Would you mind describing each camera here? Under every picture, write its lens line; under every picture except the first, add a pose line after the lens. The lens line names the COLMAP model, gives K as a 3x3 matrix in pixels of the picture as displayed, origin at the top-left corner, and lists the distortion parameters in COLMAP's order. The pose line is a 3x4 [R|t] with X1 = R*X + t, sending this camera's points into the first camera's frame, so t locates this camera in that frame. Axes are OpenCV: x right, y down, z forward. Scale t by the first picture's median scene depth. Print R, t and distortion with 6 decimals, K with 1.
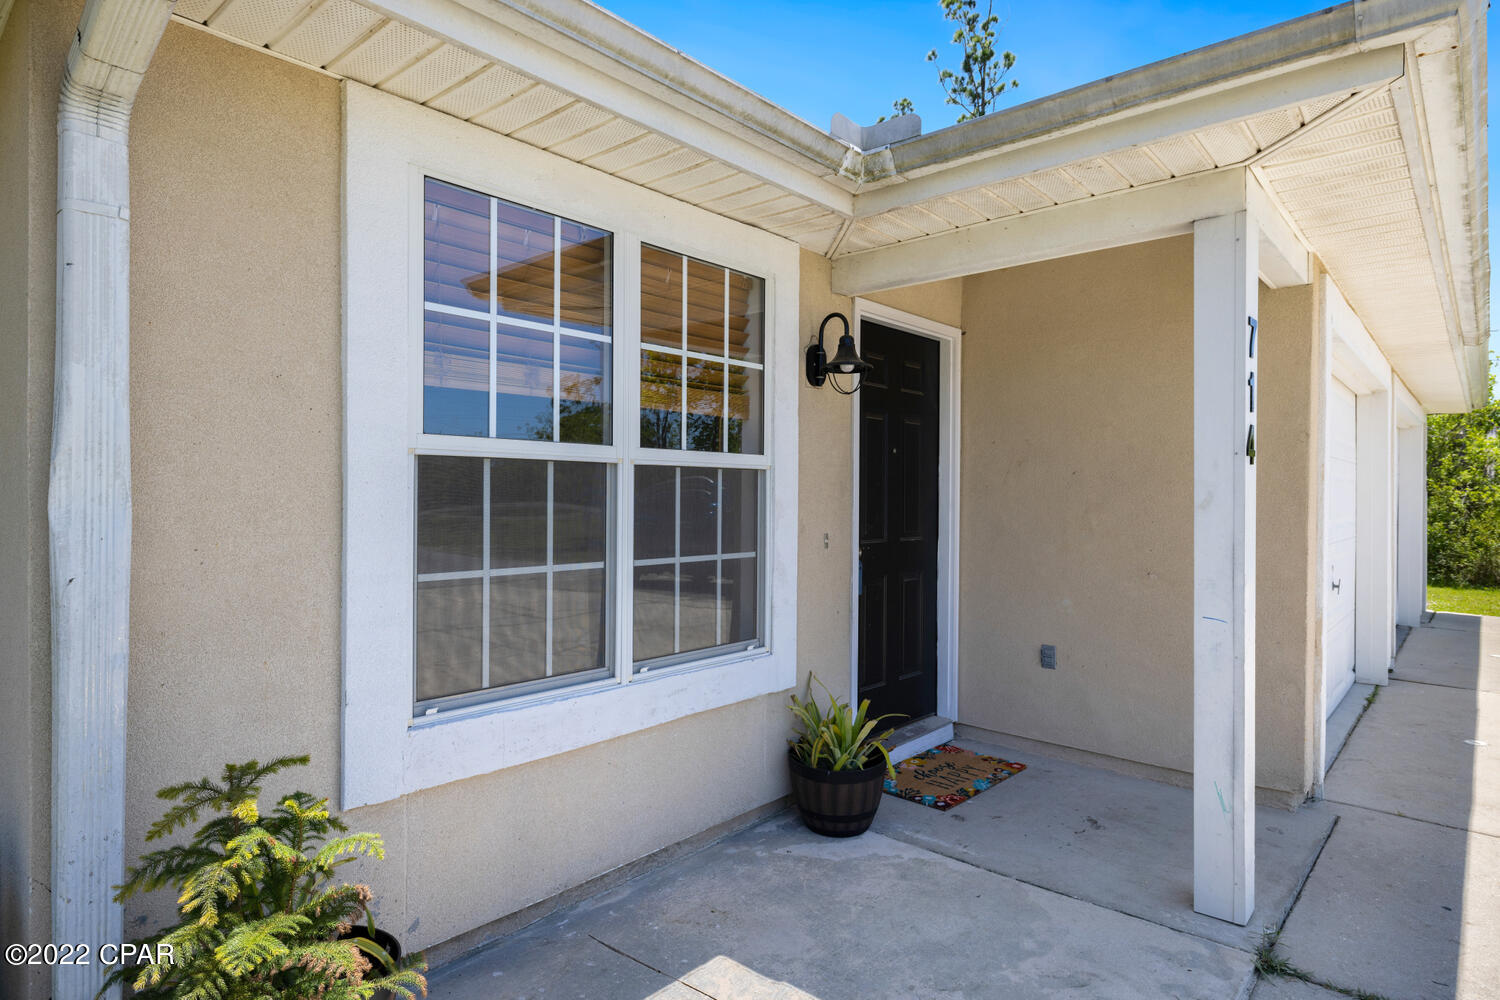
lens RADIAL K [[839.2, 0, 750.8], [0, 839.2, 494.2], [0, 0, 1]] dist [0.001100, -0.000799]
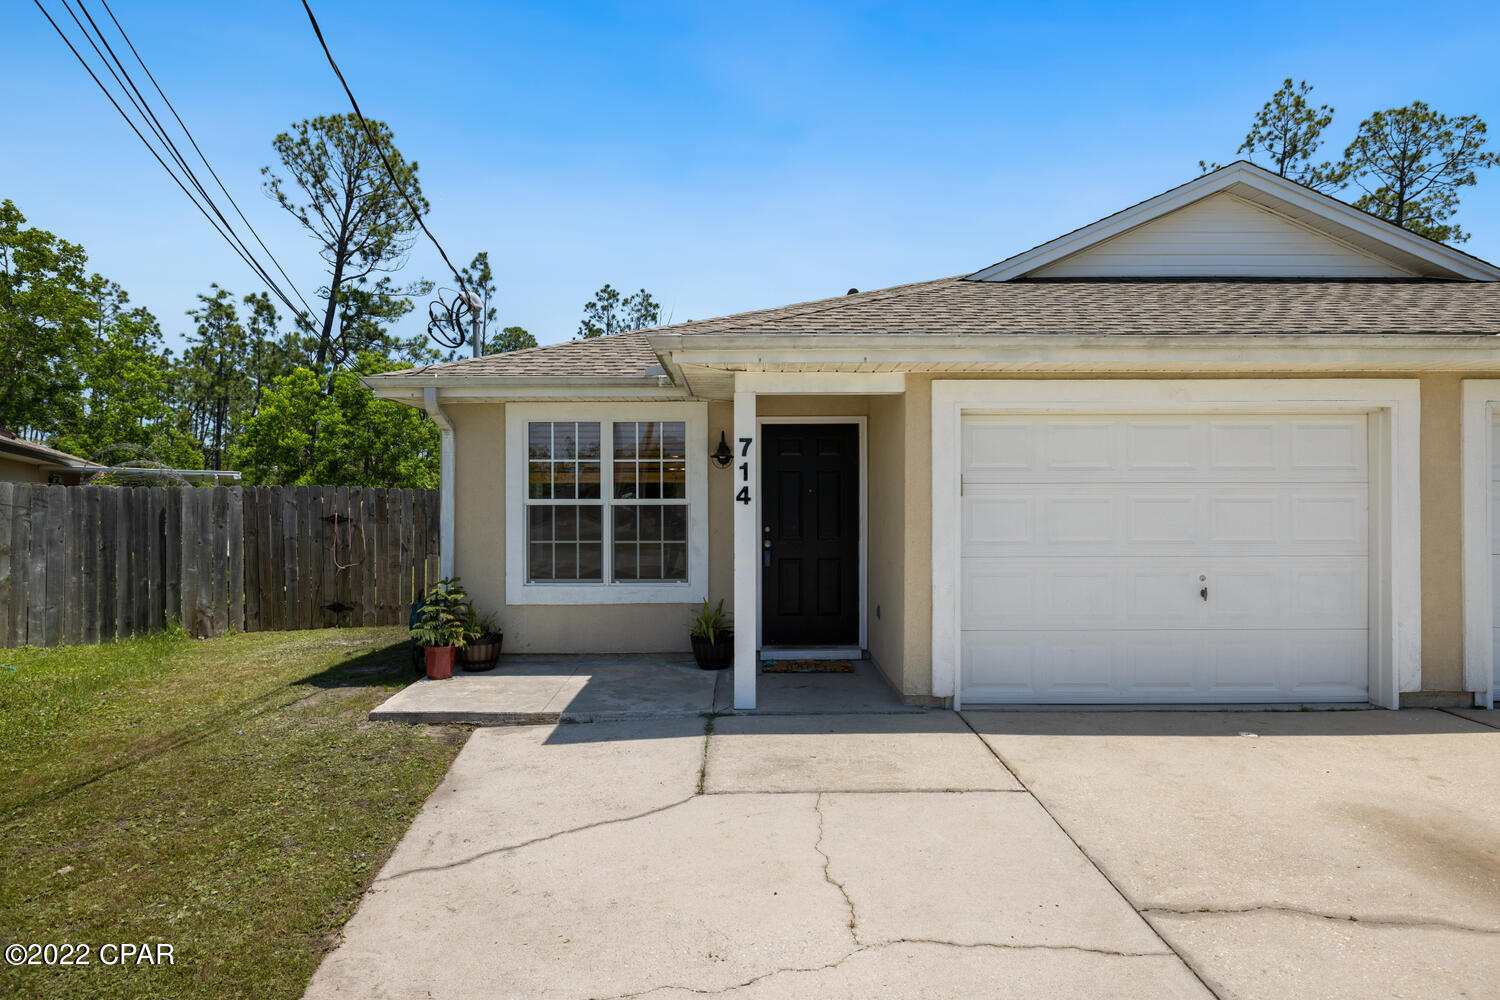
lens RADIAL K [[790.0, 0, 758.5], [0, 790.0, 505.4], [0, 0, 1]] dist [-0.004549, -0.000319]
pose [[0.667900, -0.004457, -0.744238, 2.147578], [0.007132, 0.999974, 0.000412, -0.033804], [0.744217, -0.005583, 0.667915, -0.356737]]
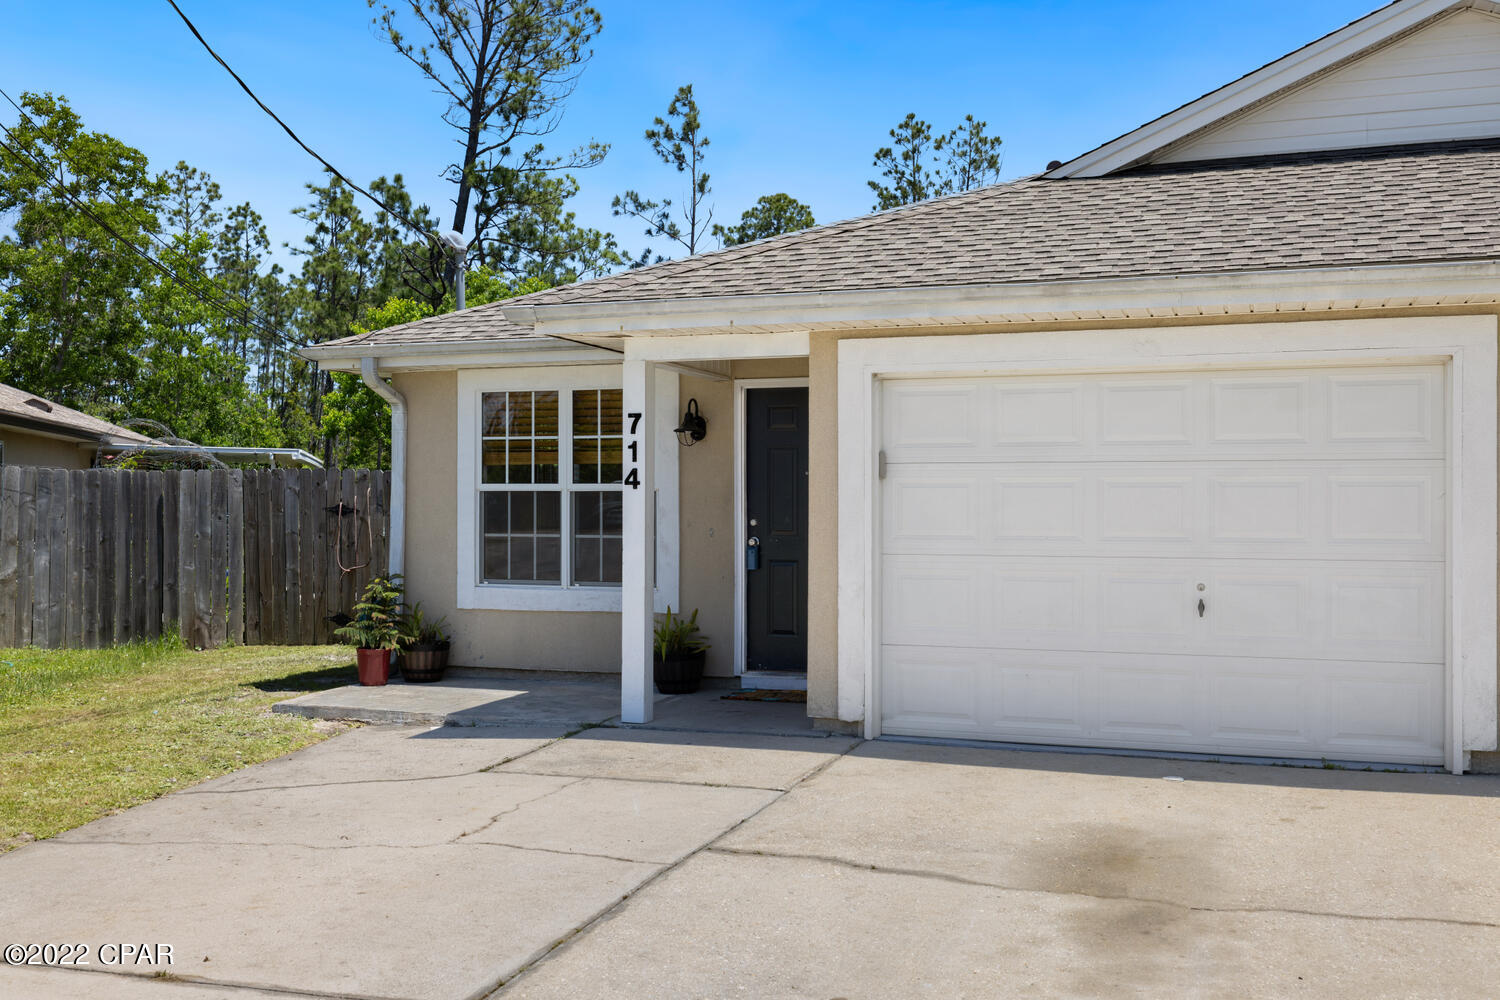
lens RADIAL K [[1486.1, 0, 750.0], [0, 1486.1, 500.0], [0, 0, 1]] dist [0.004113, -0.006278]
pose [[0.373494, -0.003429, -0.927626, 3.839243], [0.002770, 0.999993, -0.002581, -0.000690], [0.927628, -0.001605, 0.373501, -0.029262]]
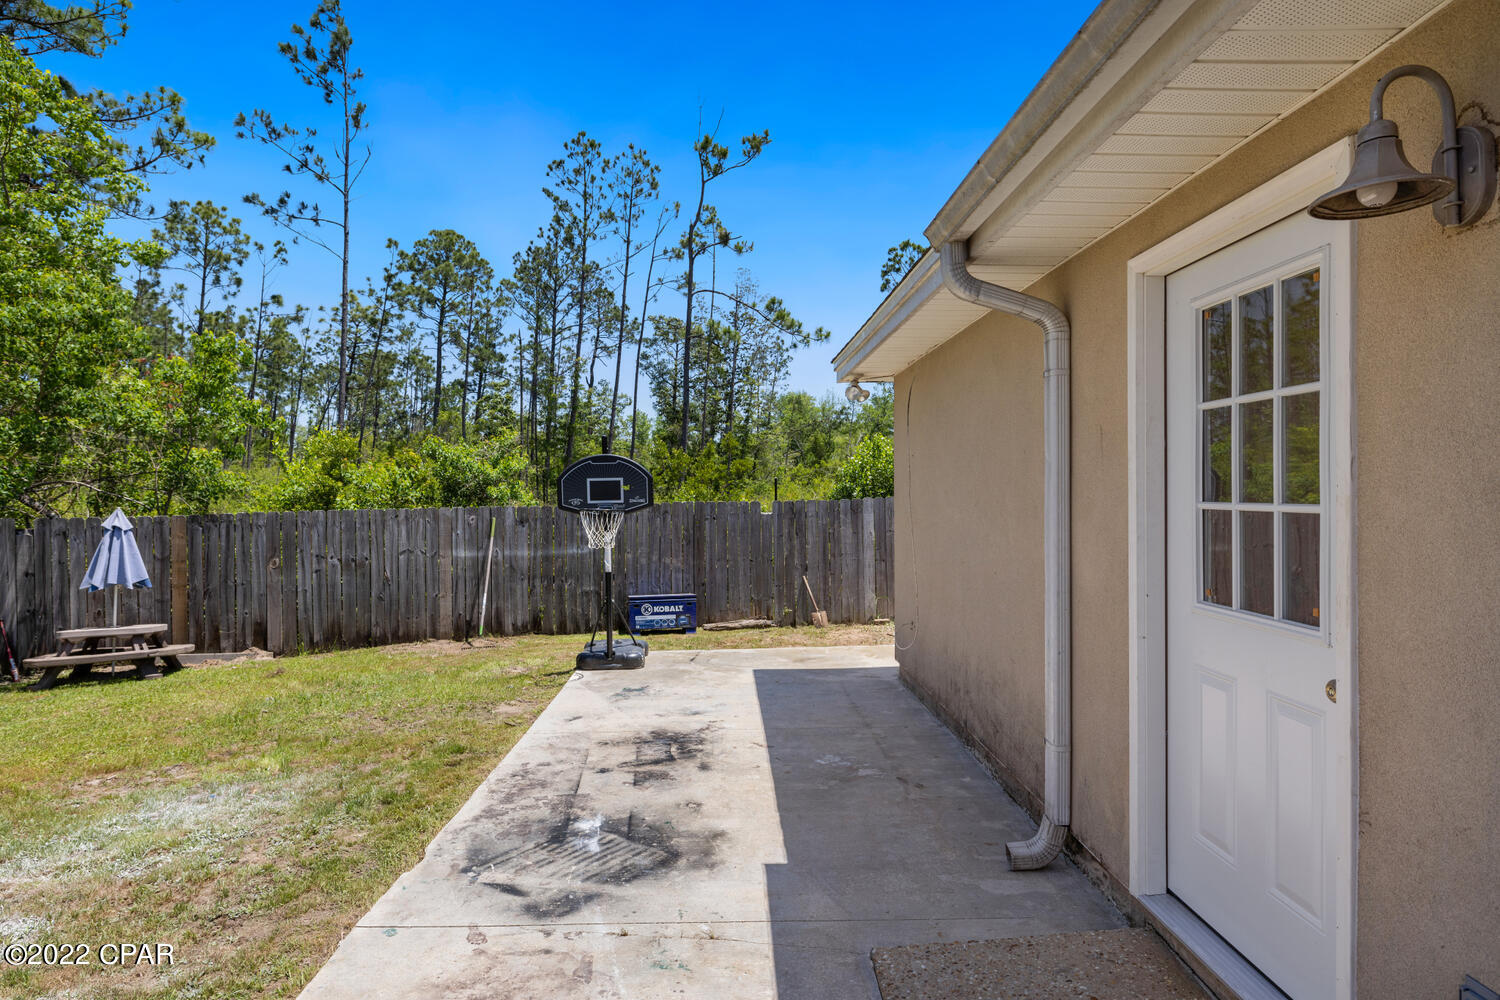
lens RADIAL K [[863.0, 0, 745.0], [0, 863.0, 476.8], [0, 0, 1]] dist [-0.002628, -0.000253]
pose [[0.677171, -0.014561, -0.735682, -4.016129], [0.003969, 0.999862, -0.016135, -0.099137], [0.735815, 0.008006, 0.677135, 3.139584]]
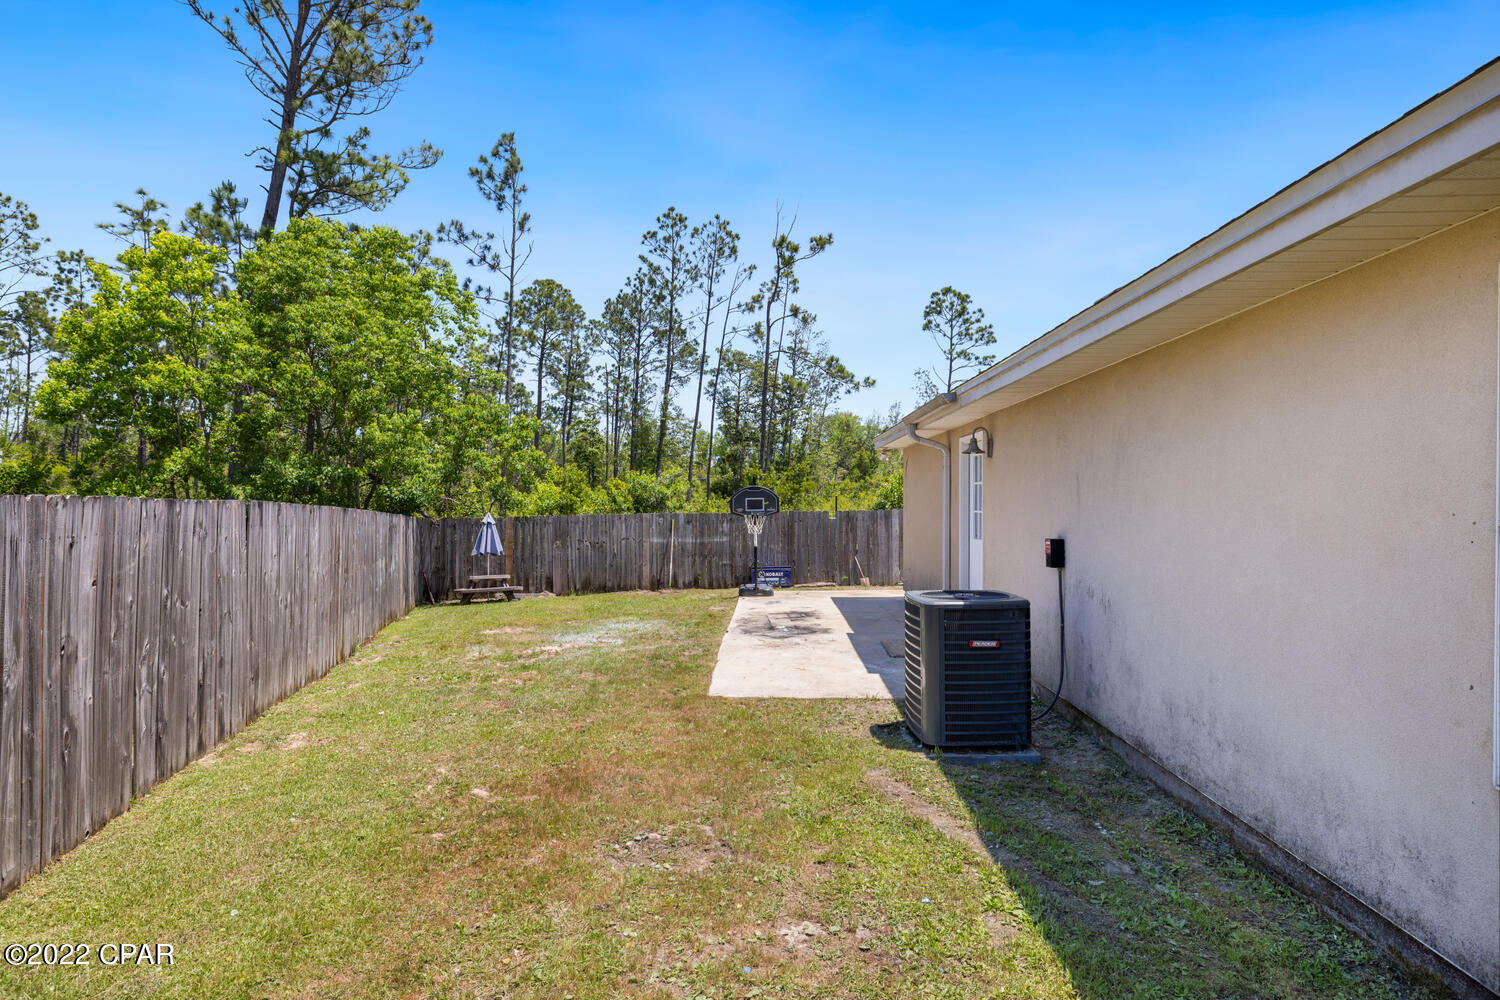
lens RADIAL K [[839.2, 0, 750.8], [0, 839.2, 494.2], [0, 0, 1]] dist [0.001100, -0.000799]
pose [[0.640960, -0.004740, -0.767560, -2.320431], [-0.002073, 0.999967, -0.007906, -0.126095], [0.767572, 0.006658, 0.640928, 1.273245]]
